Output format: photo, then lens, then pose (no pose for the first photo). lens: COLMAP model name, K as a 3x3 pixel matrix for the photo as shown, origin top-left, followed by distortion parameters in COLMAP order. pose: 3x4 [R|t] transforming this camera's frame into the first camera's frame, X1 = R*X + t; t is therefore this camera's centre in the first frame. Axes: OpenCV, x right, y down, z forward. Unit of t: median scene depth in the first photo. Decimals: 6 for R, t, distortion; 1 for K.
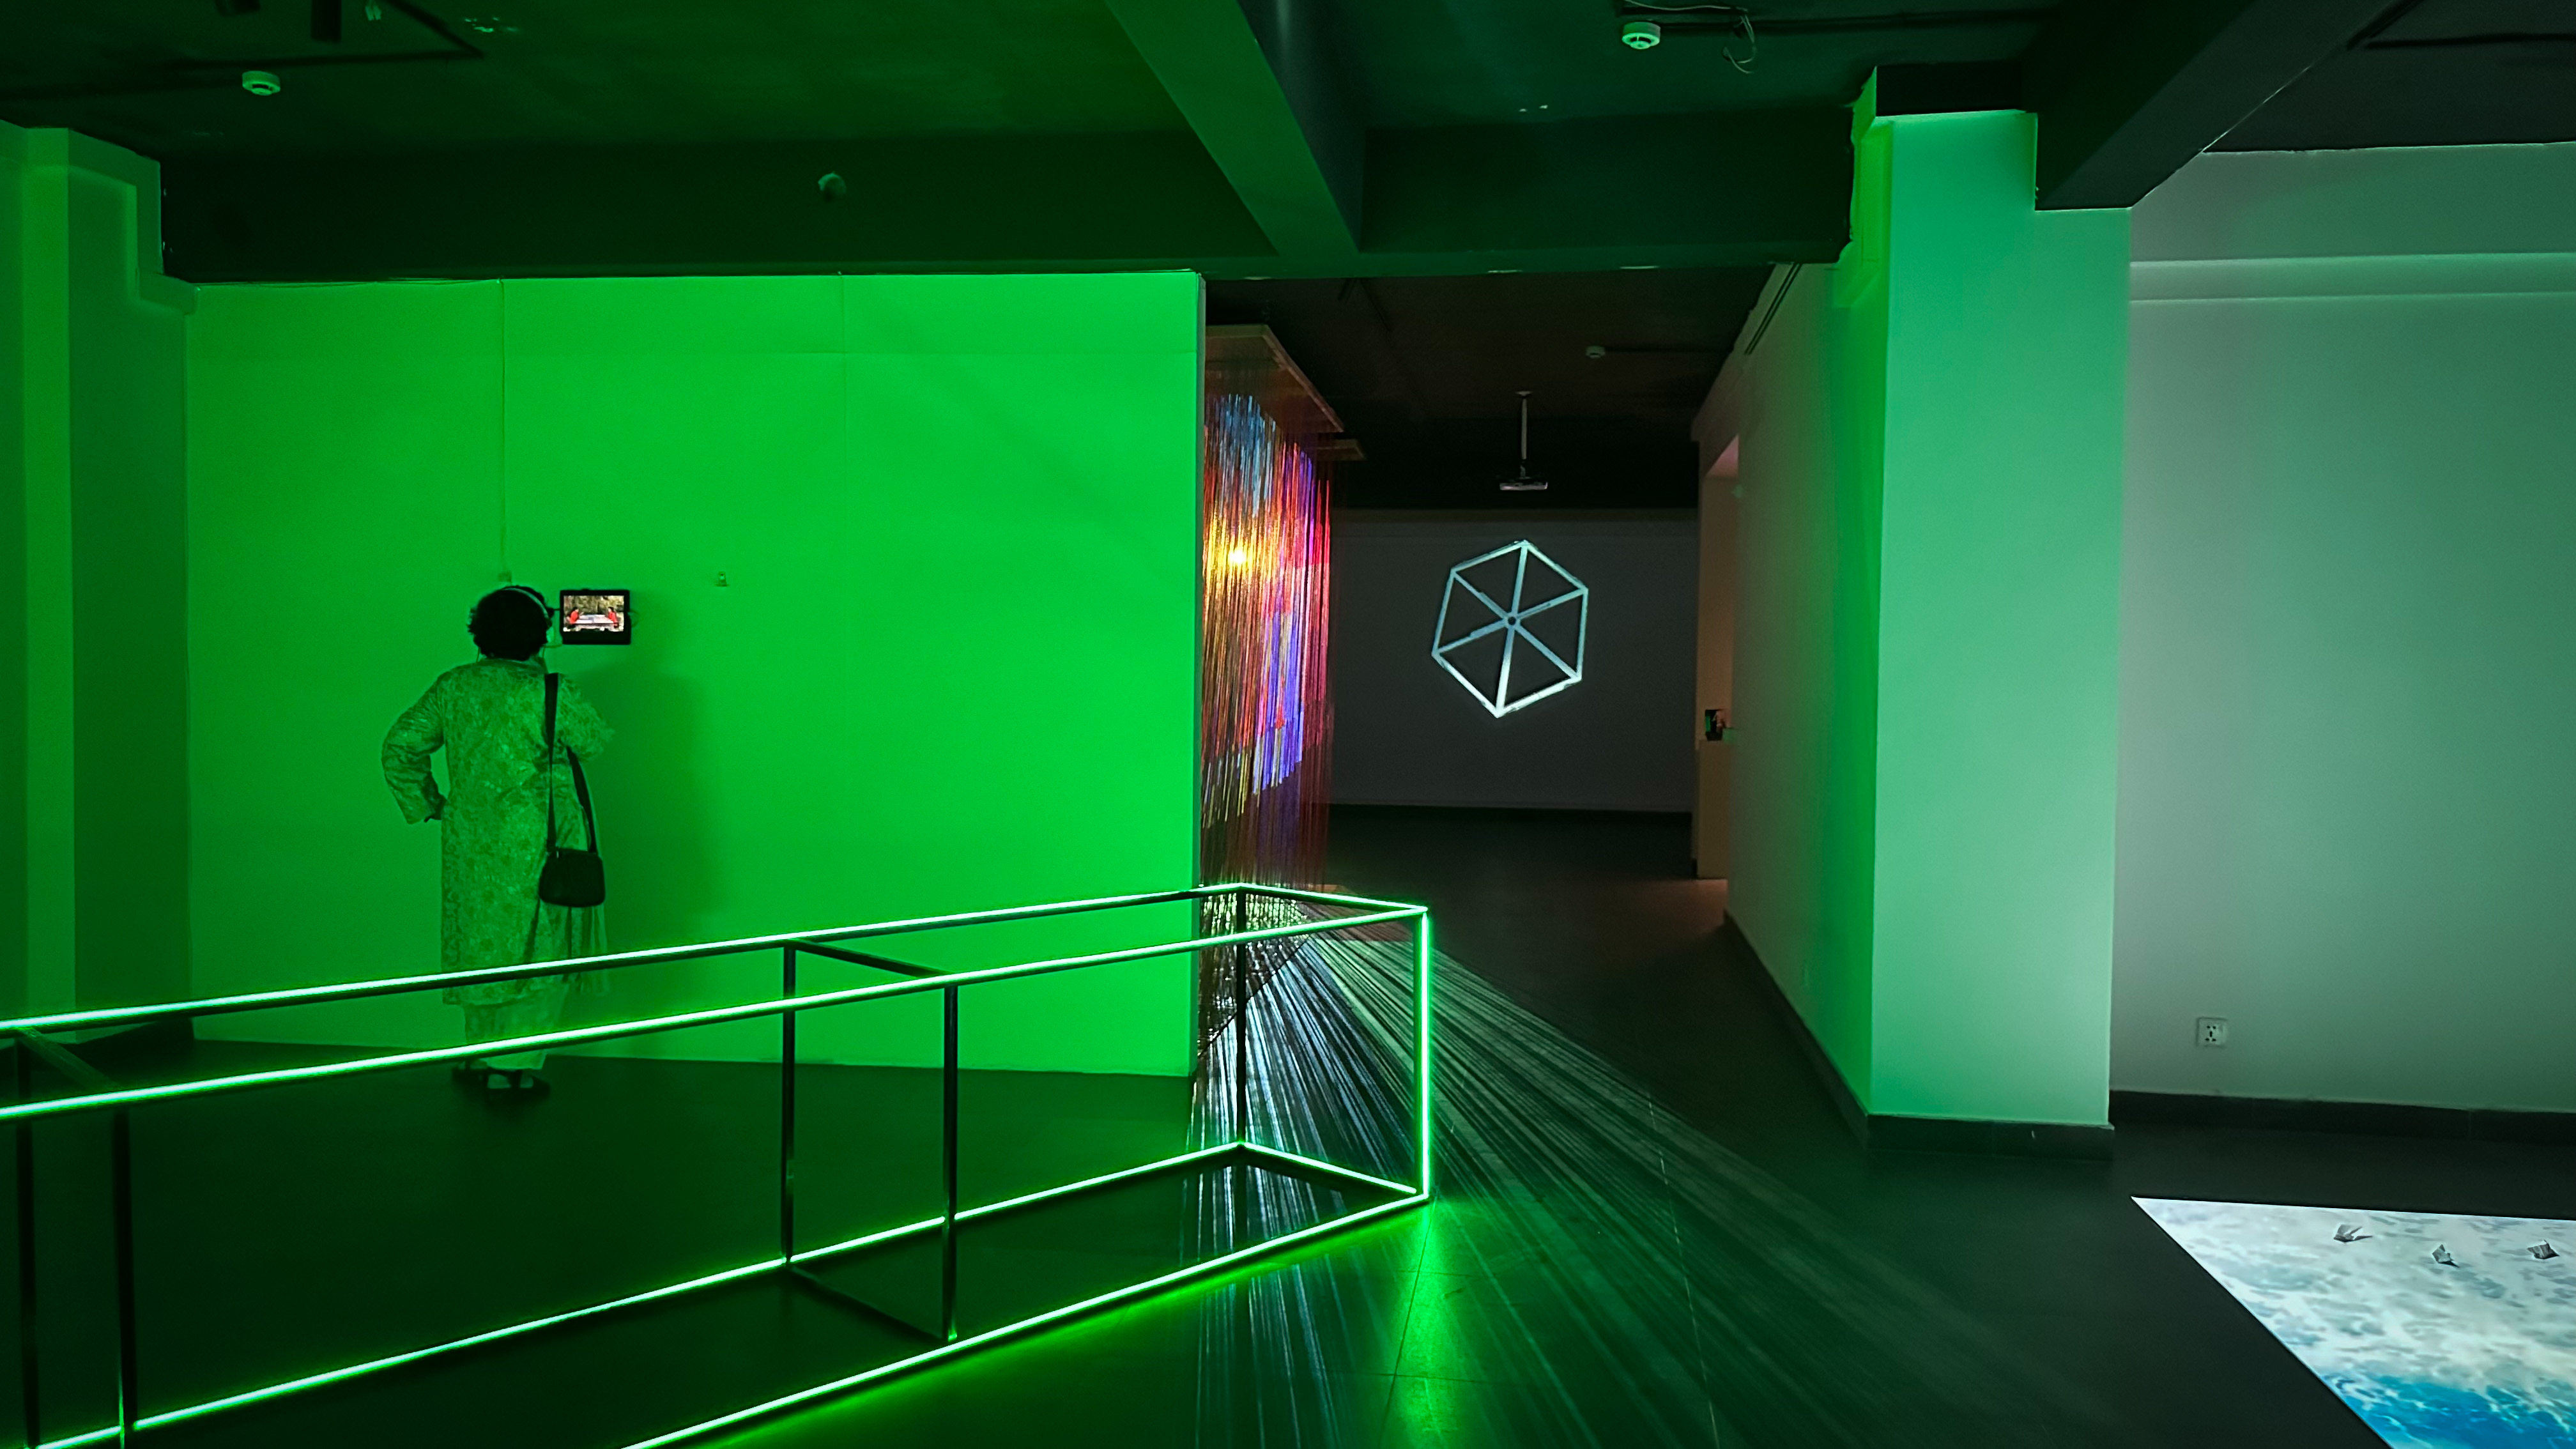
lens RADIAL K [[1790.1, 0, 1264.0], [0, 1790.1, 717.5], [0, 0, 1]] dist [0.087331, -0.116820]
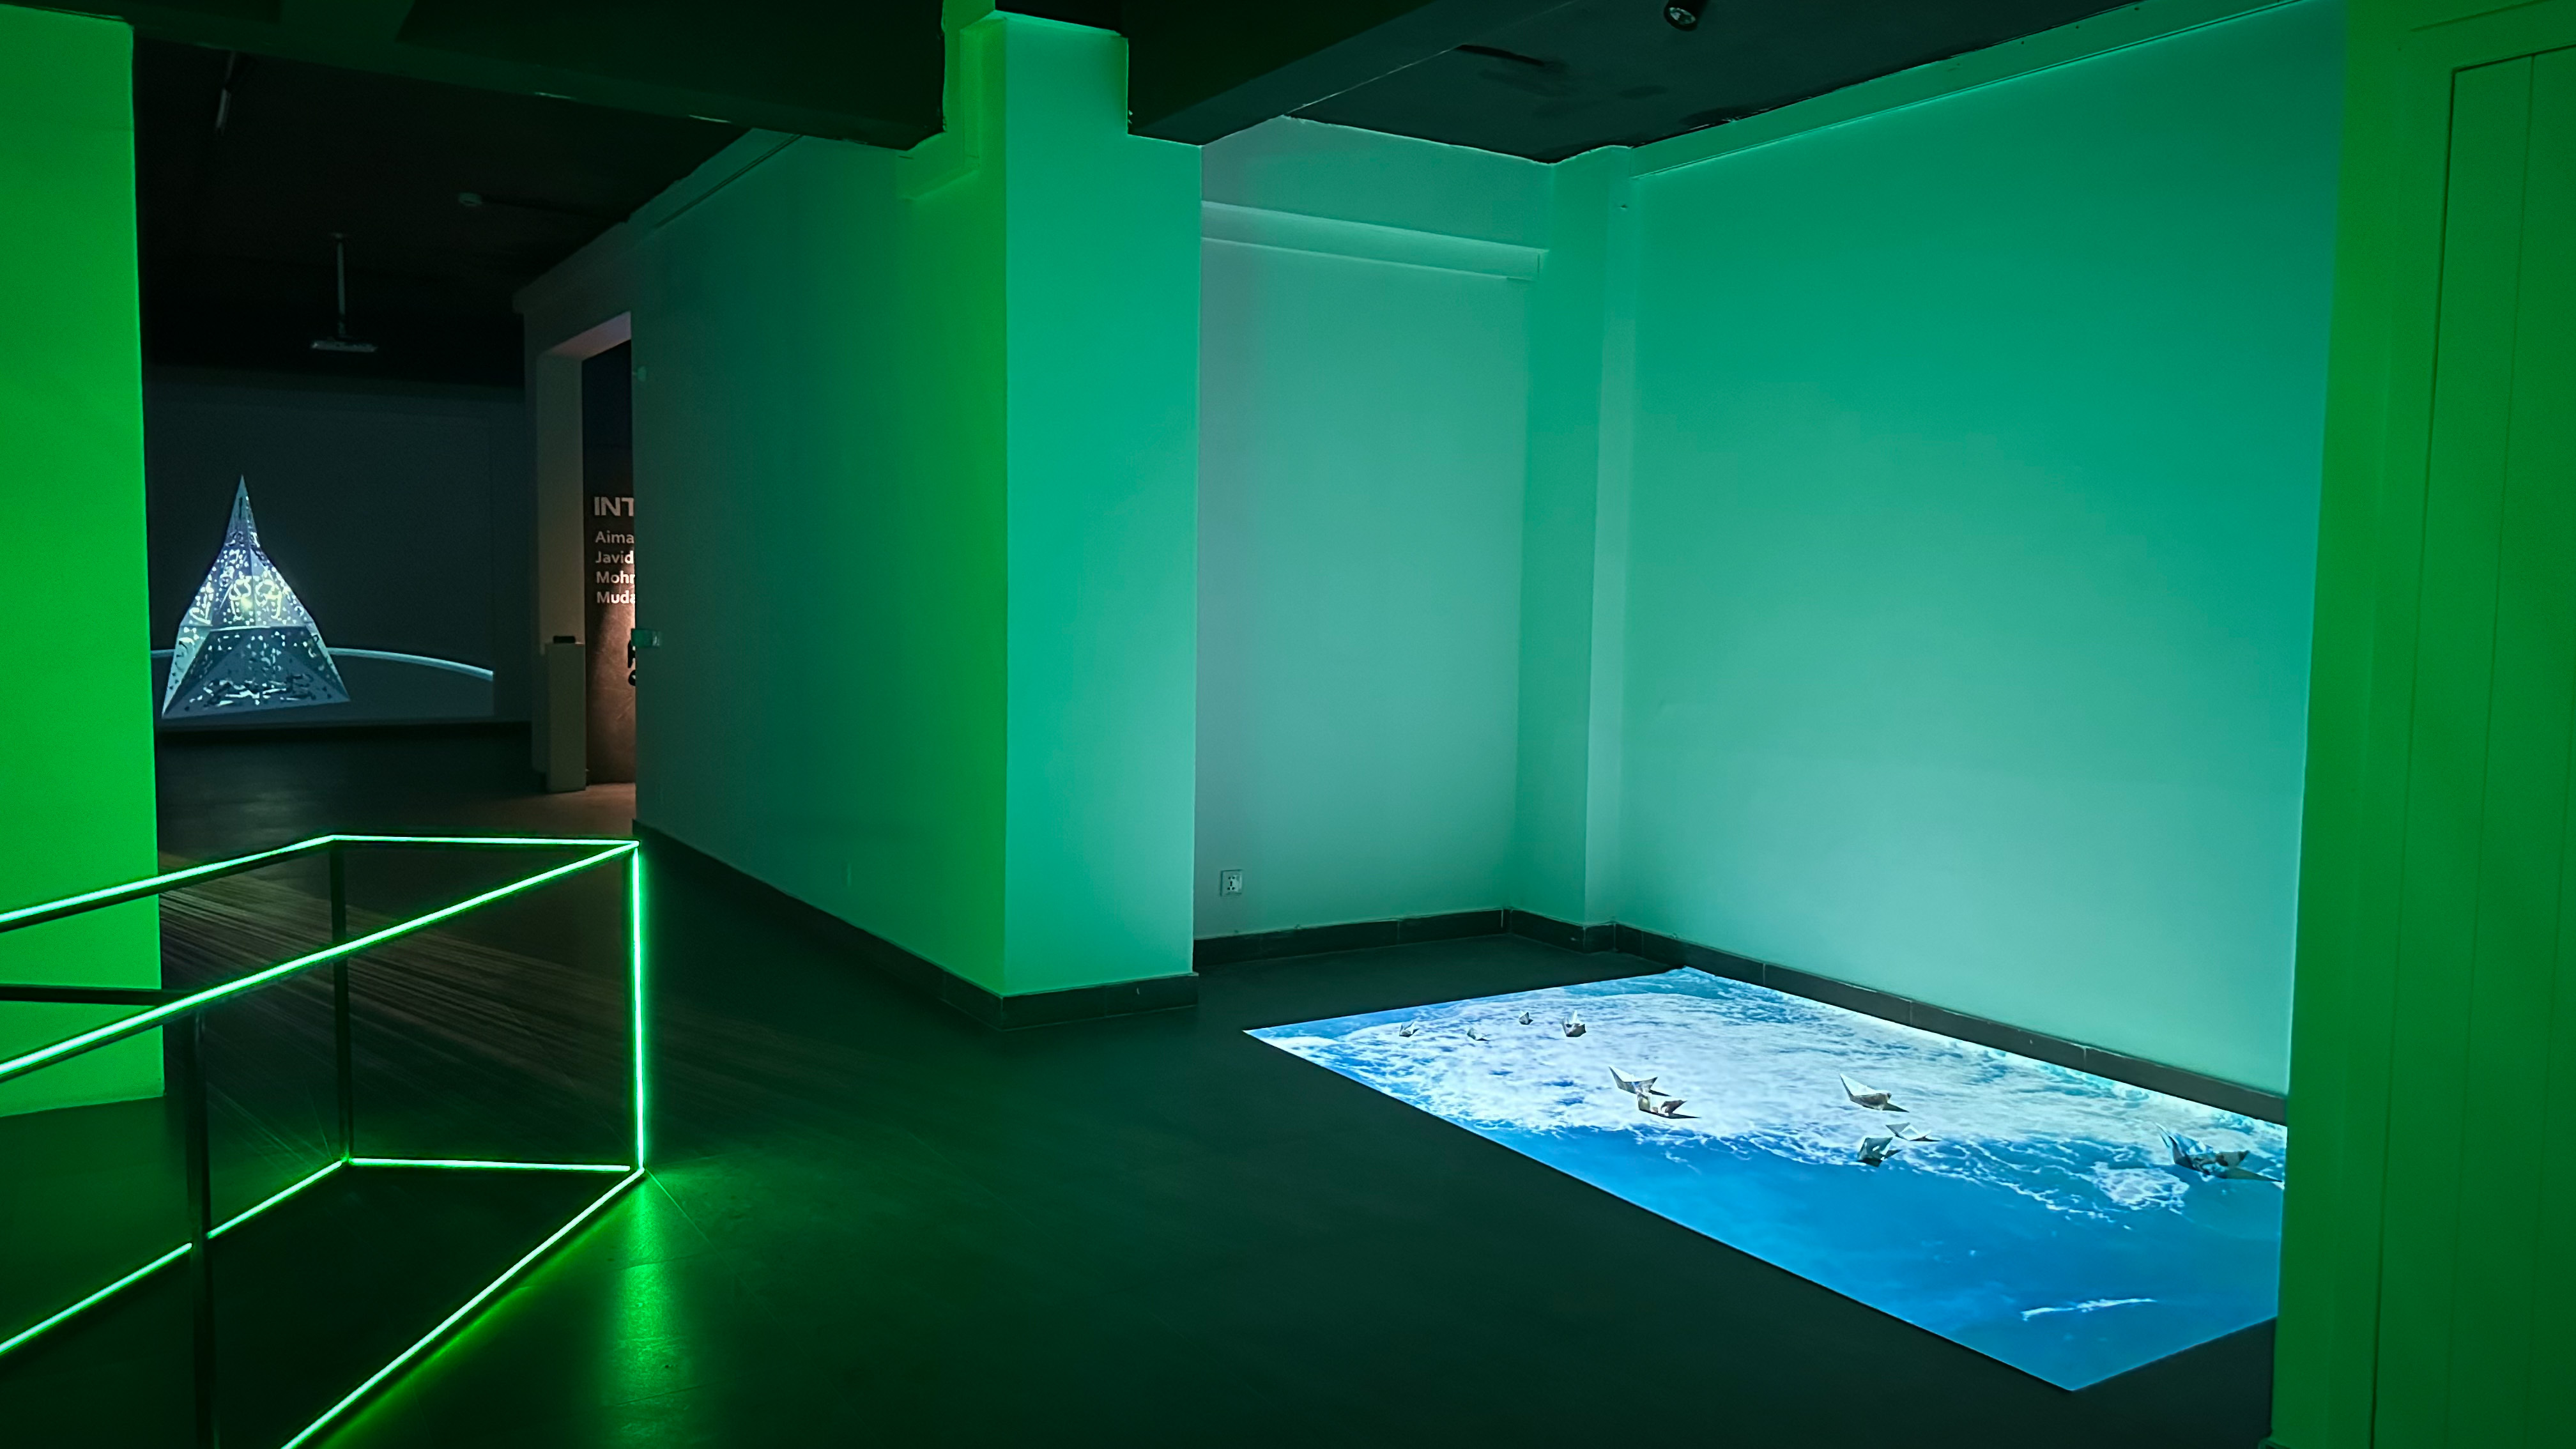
lens RADIAL K [[1790.1, 0, 1264.0], [0, 1790.1, 717.5], [0, 0, 1]] dist [0.087331, -0.116820]
pose [[0.750520, -0.051593, 0.658830, -0.227162], [0.014336, 0.997984, 0.061821, -0.002328], [-0.660692, -0.036954, 0.749747, 0.141097]]
